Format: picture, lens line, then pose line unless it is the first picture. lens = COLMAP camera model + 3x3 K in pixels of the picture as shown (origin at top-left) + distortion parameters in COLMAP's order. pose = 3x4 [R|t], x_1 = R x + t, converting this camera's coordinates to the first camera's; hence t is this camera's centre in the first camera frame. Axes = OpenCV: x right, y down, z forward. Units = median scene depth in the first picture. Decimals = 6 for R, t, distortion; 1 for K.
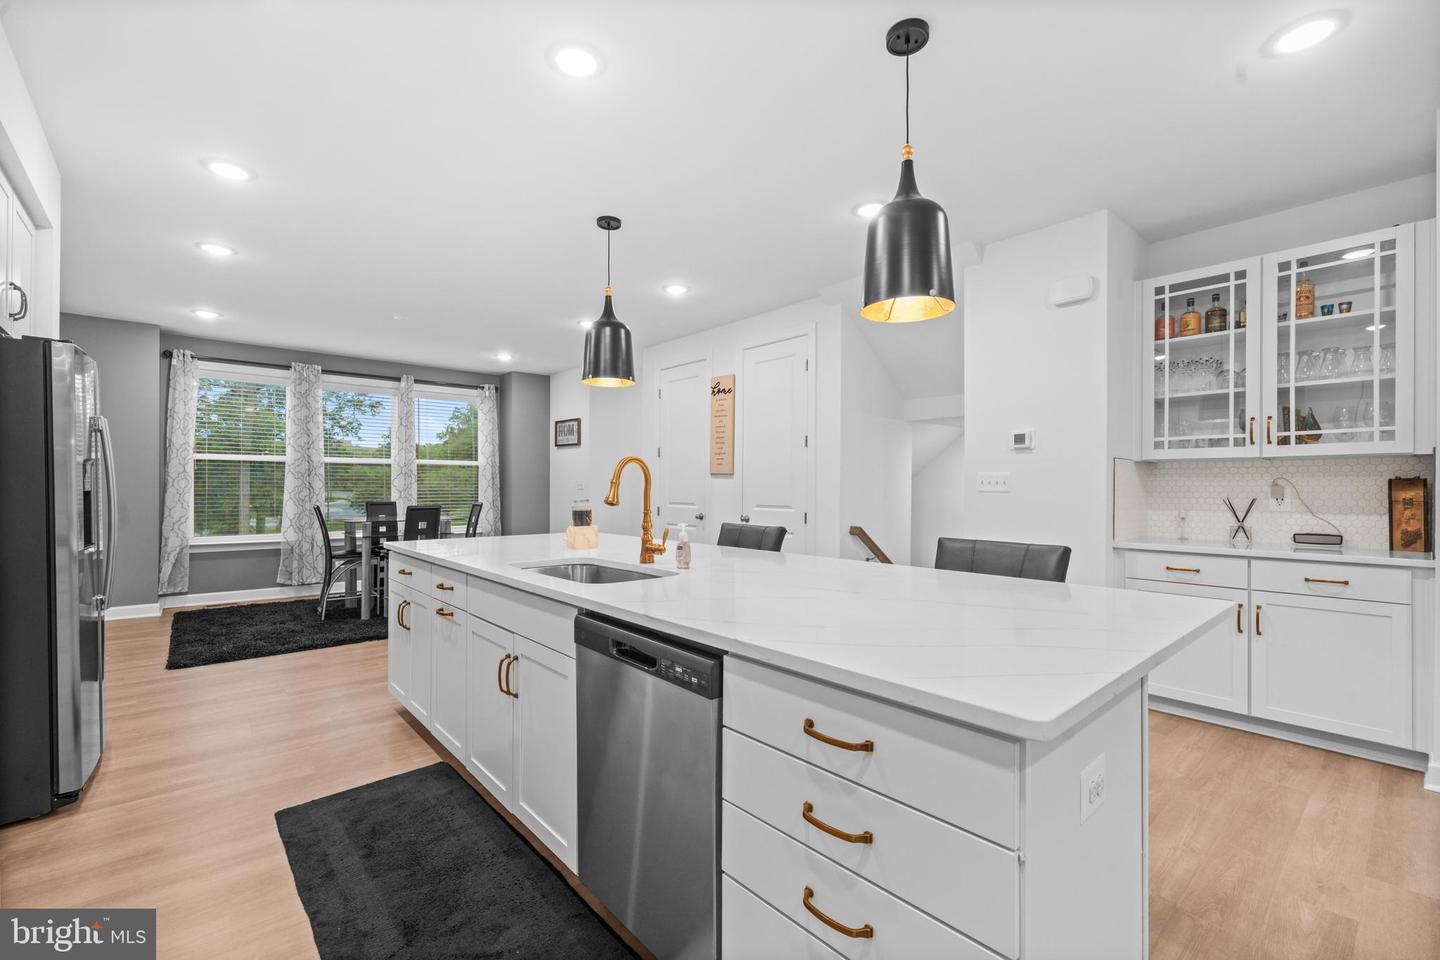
lens RADIAL K [[614.8, 0, 717.9], [0, 614.8, 488.6], [0, 0, 1]] dist [-0.003384, -0.000311]
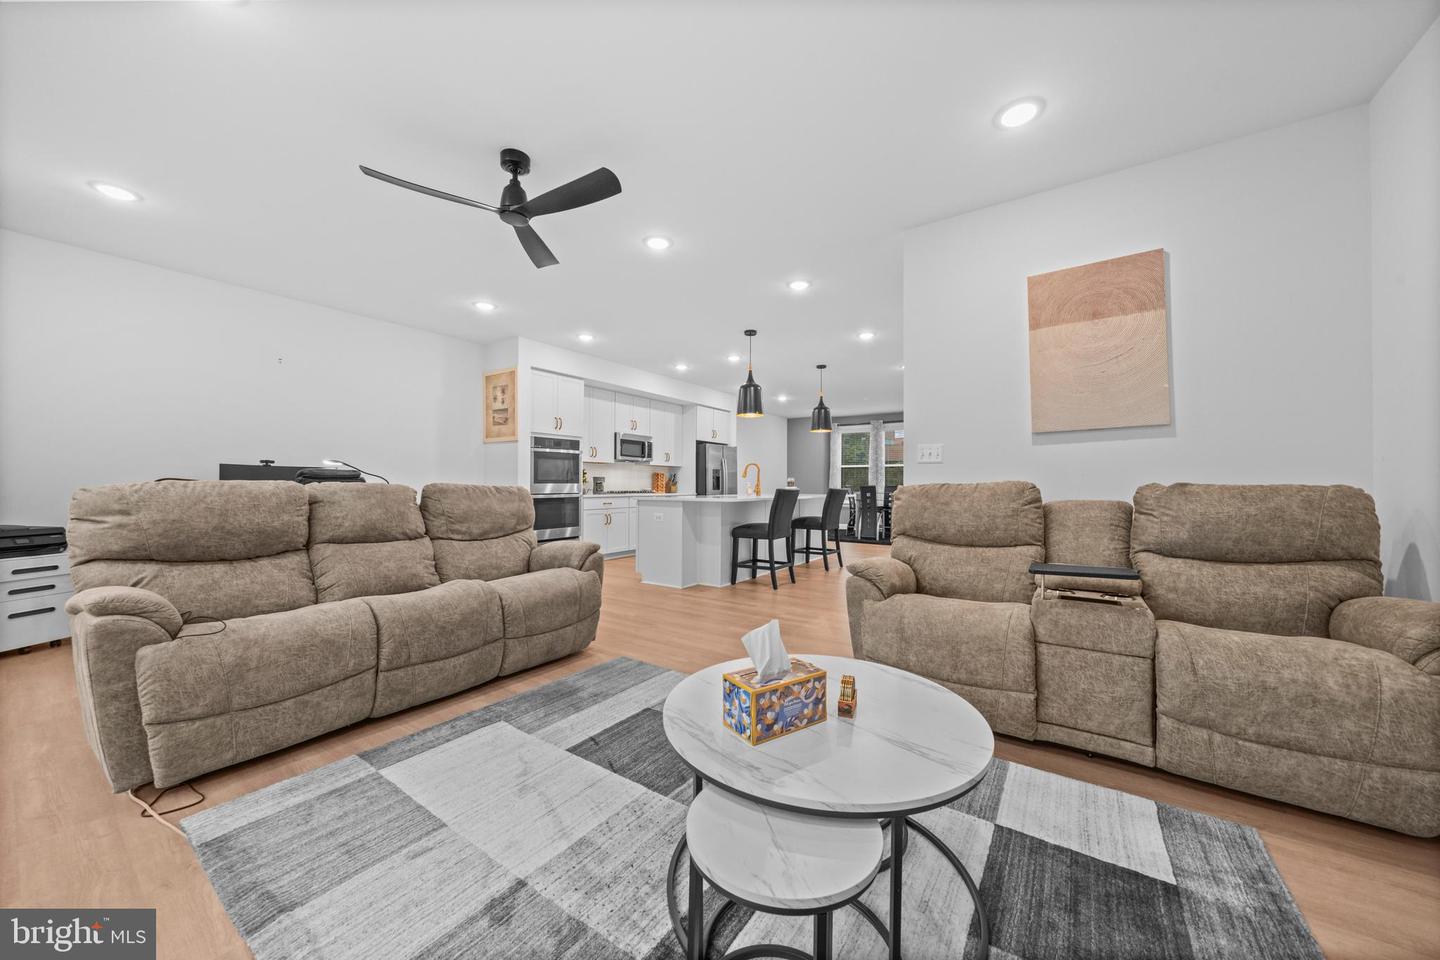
lens RADIAL K [[499.2, 0, 720.0], [0, 499.2, 480.0], [0, 0, 1]] dist [0.000207, 0.000000]
pose [[0.248058, -0.009797, -0.968696, 0.933592], [-0.006967, 0.999905, -0.011897, 0.027417], [0.968720, 0.009700, 0.247966, 0.064076]]
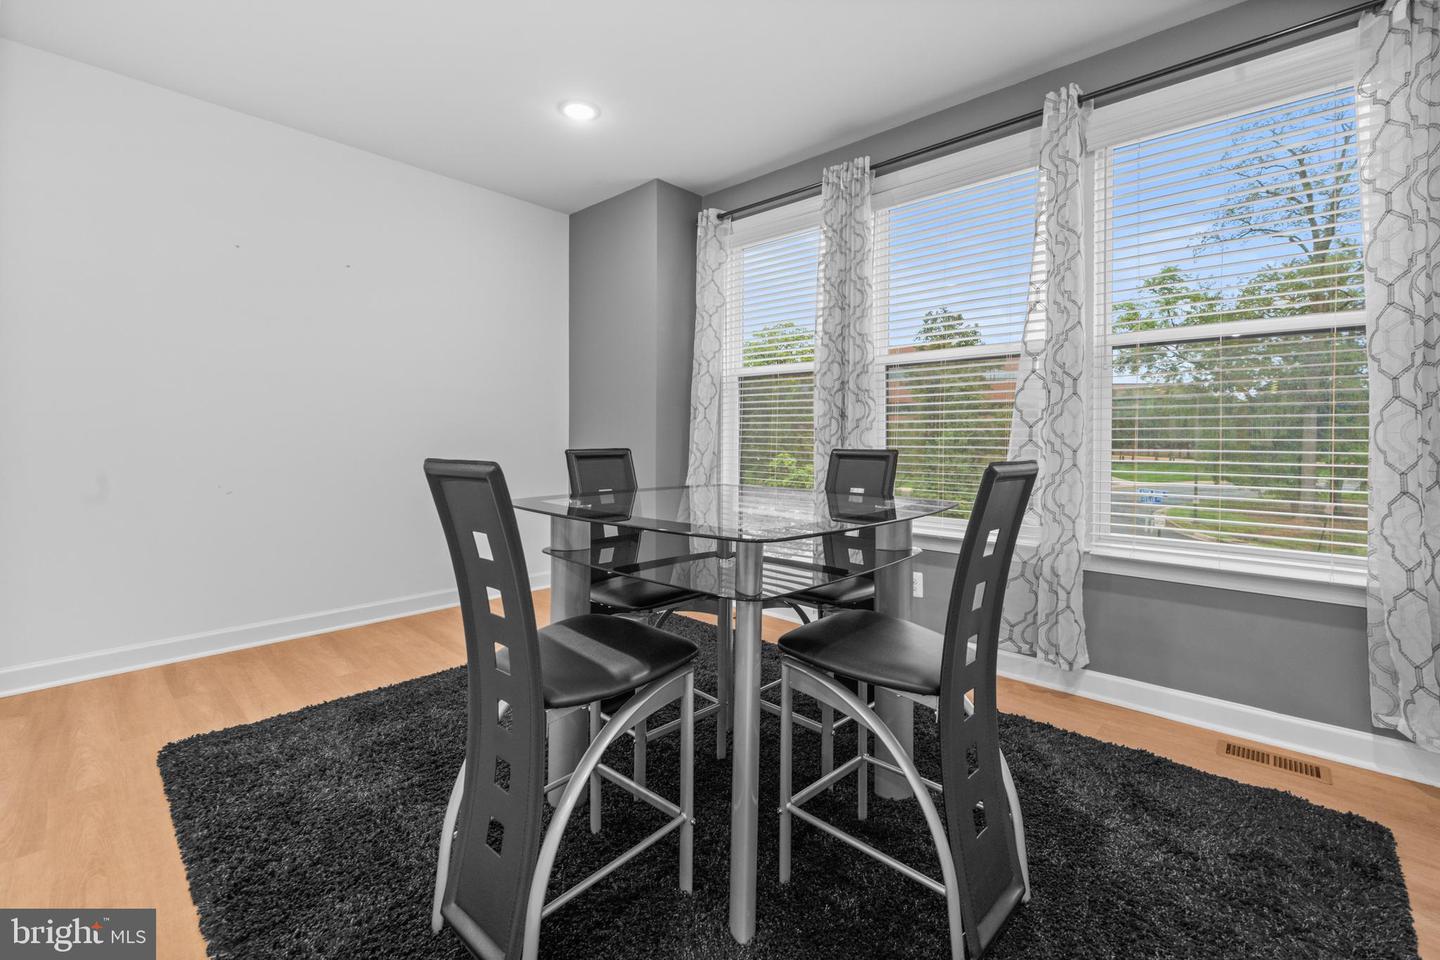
lens RADIAL K [[615.9, 0, 714.0], [0, 615.9, 436.3], [0, 0, 1]] dist [0.001934, 0.000018]
pose [[0.104669, -0.001945, -0.994505, -0.215843], [-0.009848, 0.999947, -0.002992, 0.017128], [0.994458, 0.010107, 0.104644, 0.931351]]
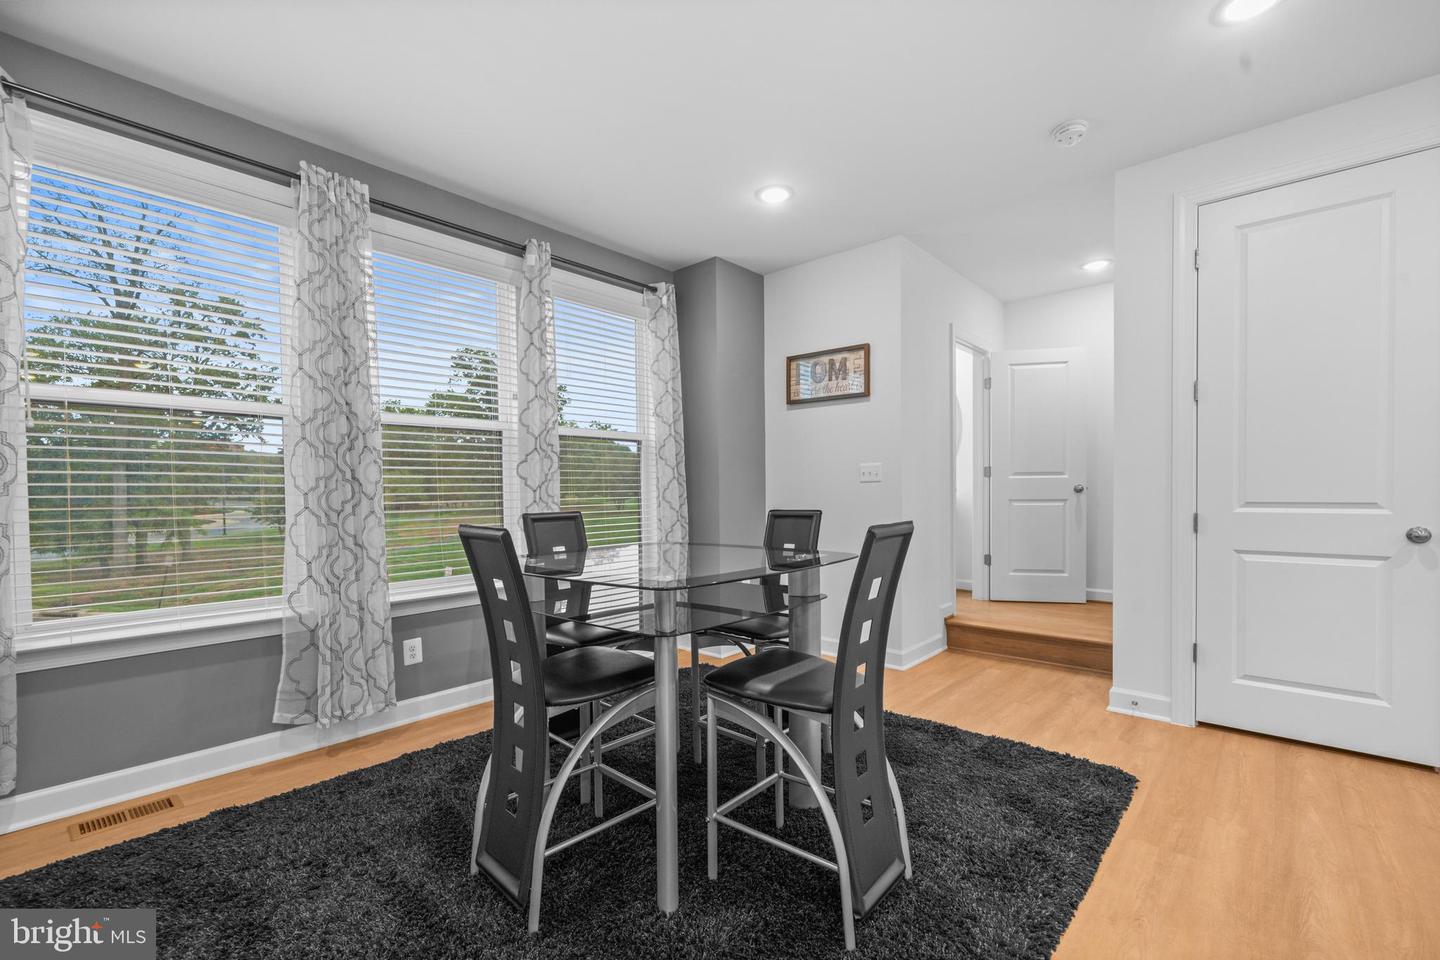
lens RADIAL K [[609.6, 0, 702.3], [0, 609.6, 503.0], [0, 0, 1]] dist [-0.001331, -0.000014]
pose [[0.993999, -0.014198, 0.108462, -0.524264], [0.012346, 0.999767, 0.017724, 0.009847], [-0.108688, -0.016279, 0.993943, 0.629981]]
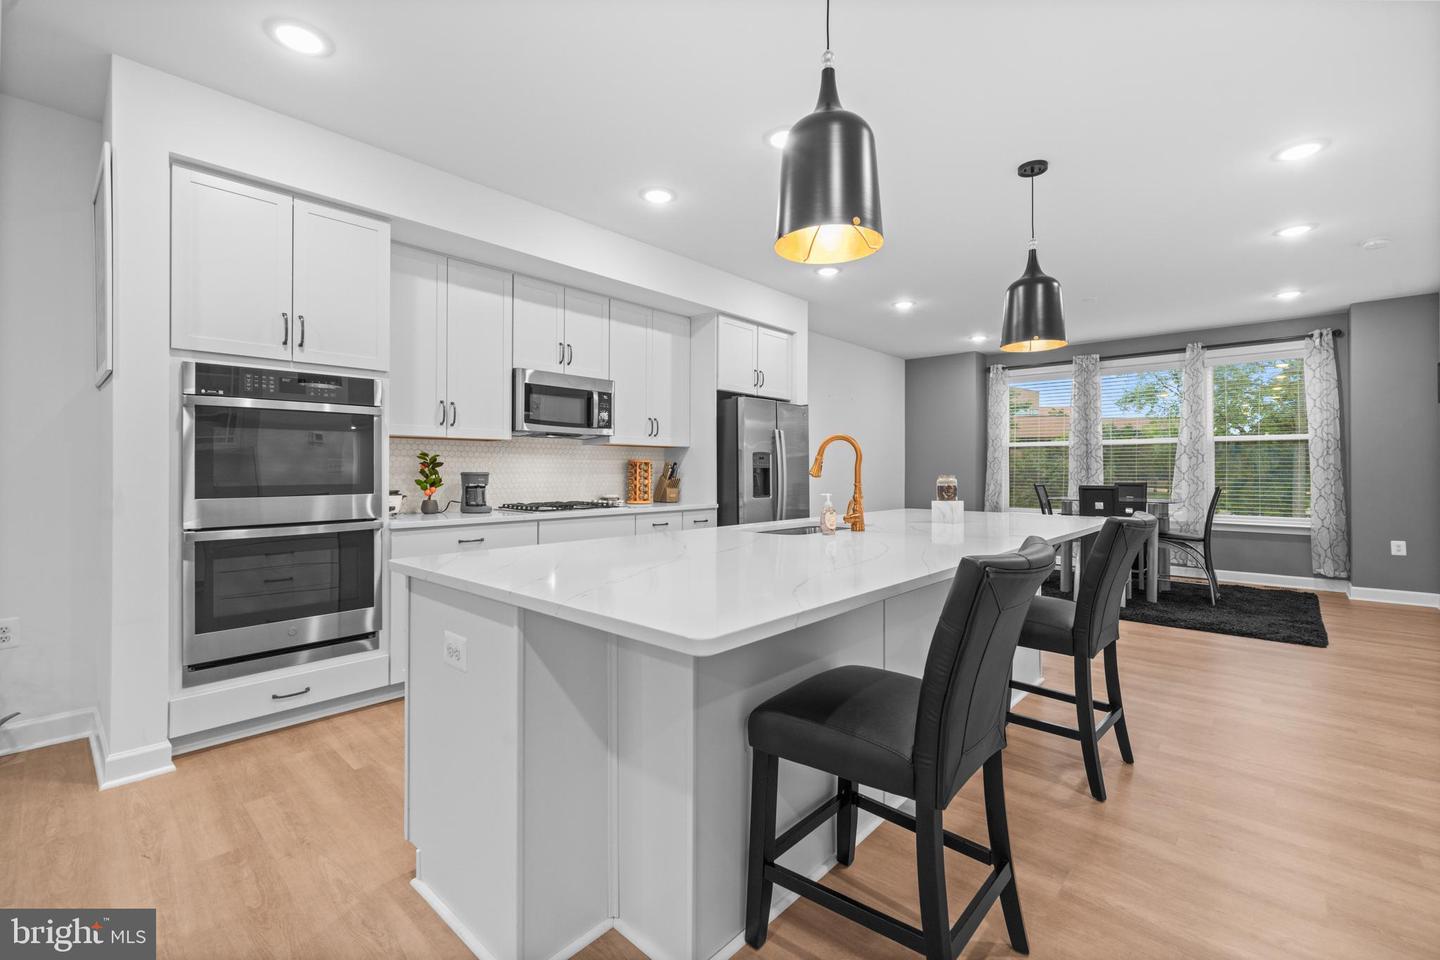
lens RADIAL K [[612.5, 0, 717.9], [0, 612.5, 466.2], [0, 0, 1]] dist [0.000165, 0.000223]
pose [[0.113272, -0.008668, -0.993526, 0.366417], [-0.003456, 0.999952, -0.009118, 0.006680], [0.993558, 0.004467, 0.113237, 0.251902]]
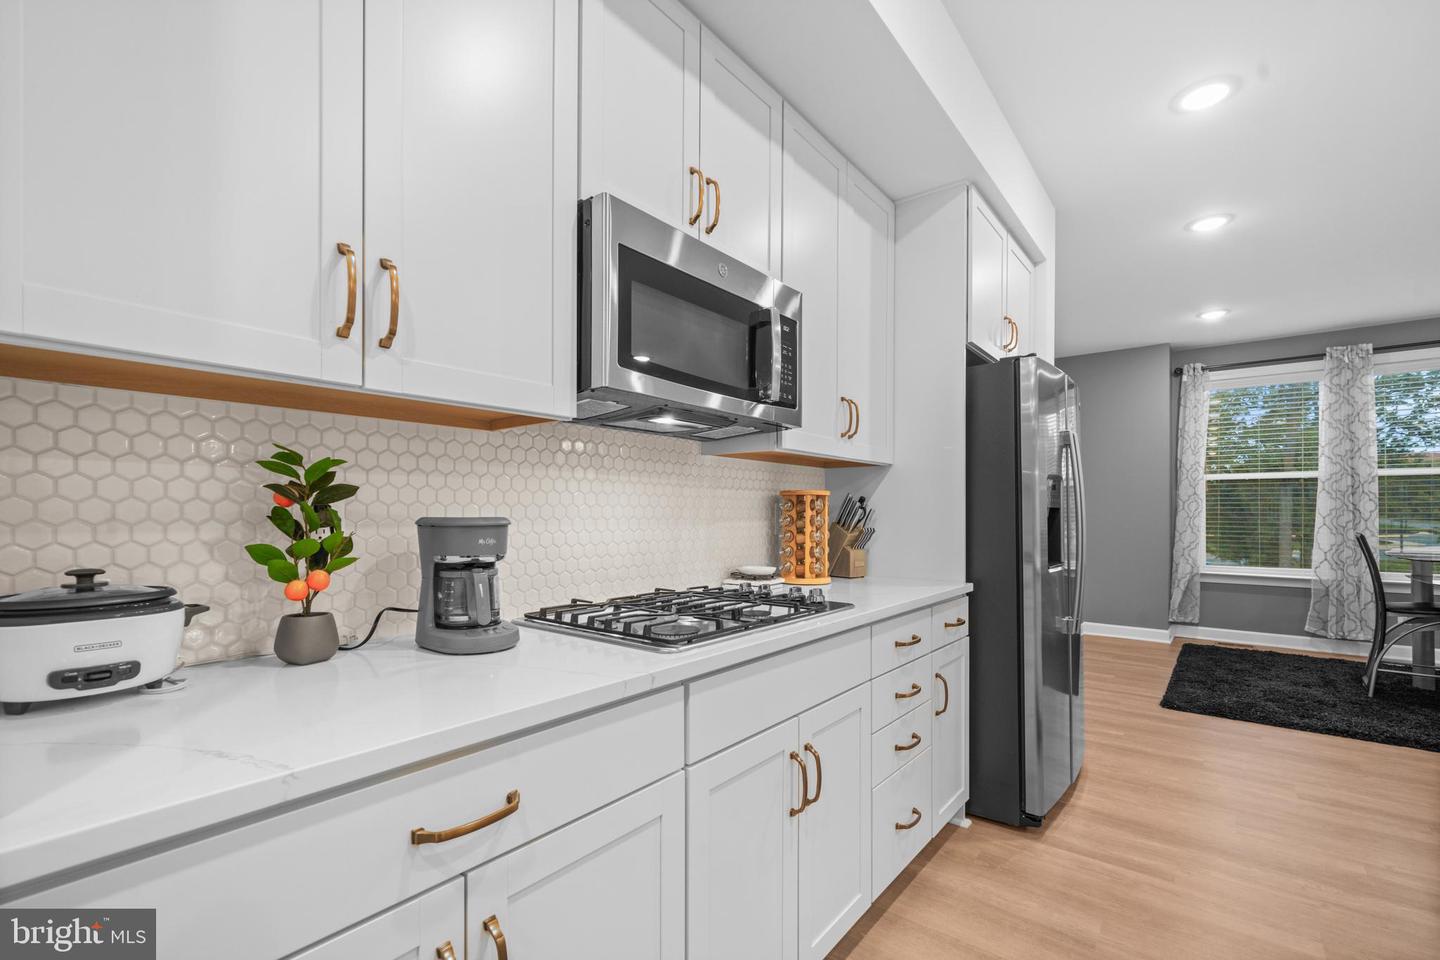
lens RADIAL K [[627.4, 0, 726.4], [0, 627.4, 513.0], [0, 0, 1]] dist [0.000582, 0.000010]
pose [[0.181217, -0.003944, -0.983435, -0.060437], [-0.002094, 0.999988, -0.004396, 0.007126], [0.983441, 0.002856, 0.181207, 0.125568]]
